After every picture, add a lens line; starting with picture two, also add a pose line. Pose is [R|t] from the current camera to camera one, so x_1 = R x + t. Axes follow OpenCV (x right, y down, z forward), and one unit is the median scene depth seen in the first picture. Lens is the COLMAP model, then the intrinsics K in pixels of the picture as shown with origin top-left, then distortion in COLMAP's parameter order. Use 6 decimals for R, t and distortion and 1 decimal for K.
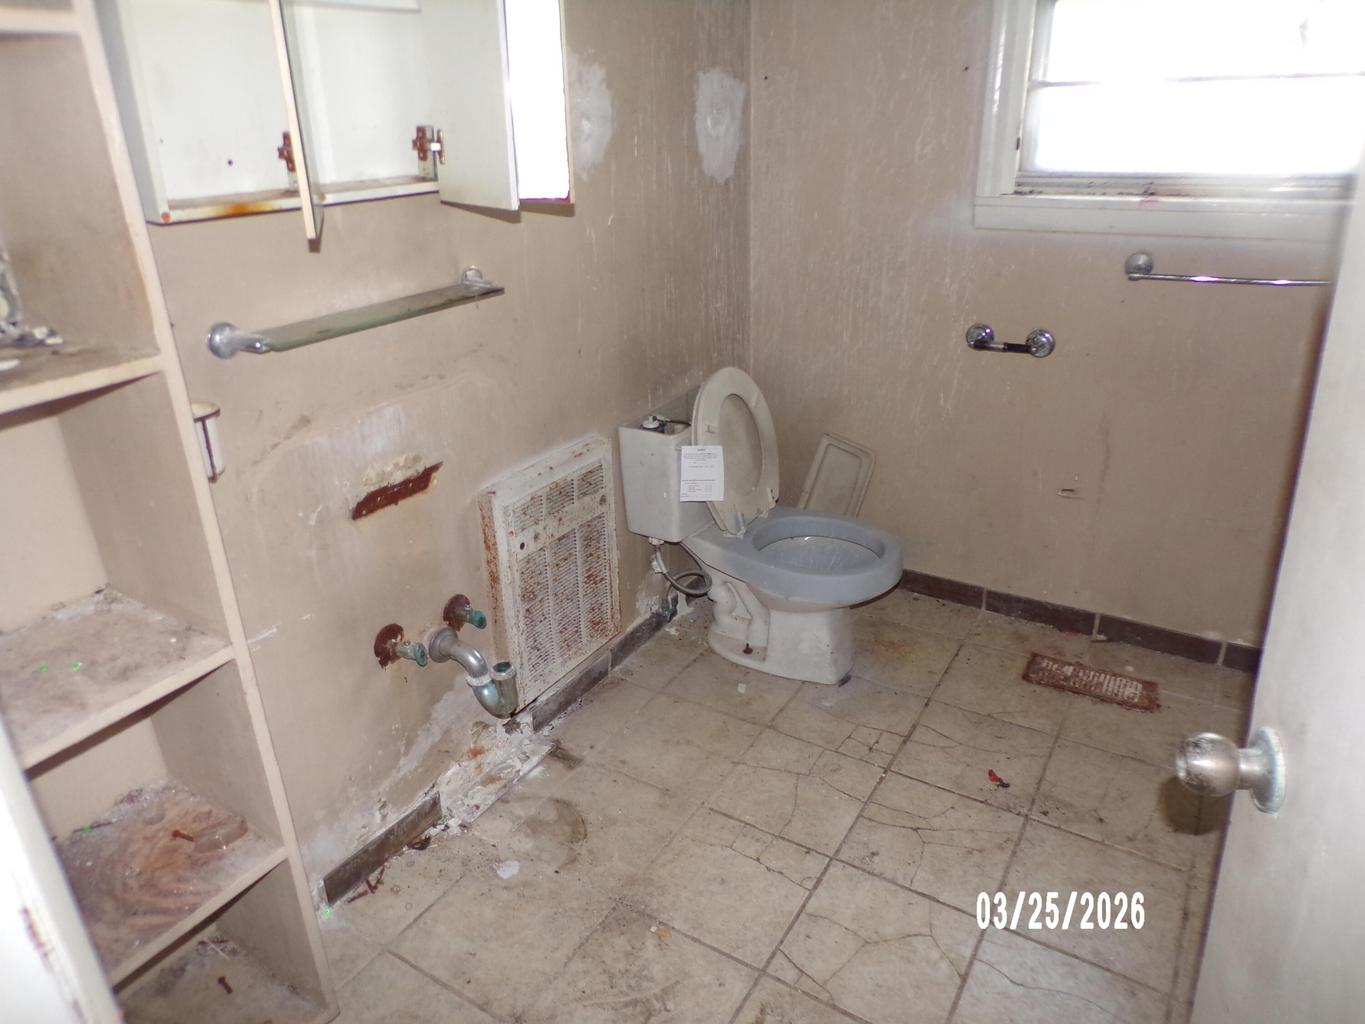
lens RADIAL K [[932.8, 0, 682.5], [0, 932.8, 512.0], [0, 0, 1]] dist [-0.015749, 0.001827]
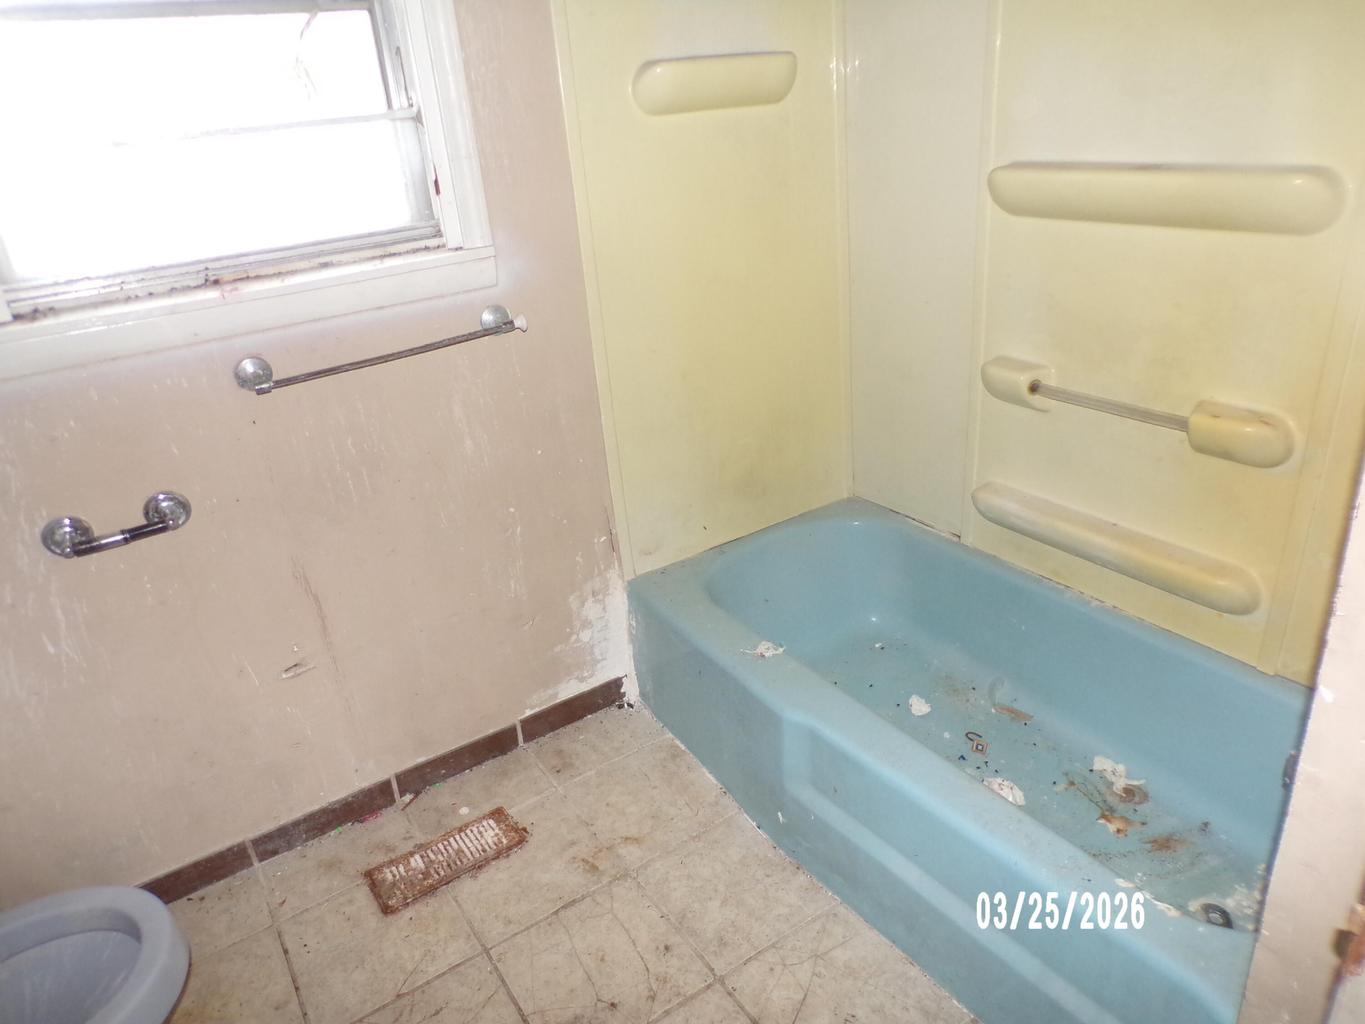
lens RADIAL K [[932.8, 0, 682.5], [0, 932.8, 512.0], [0, 0, 1]] dist [-0.015749, 0.001827]
pose [[0.409384, -0.386048, 0.826663, -0.030227], [0.419741, 0.884180, 0.205042, -0.157680], [-0.810075, 0.263043, 0.524009, 0.319070]]
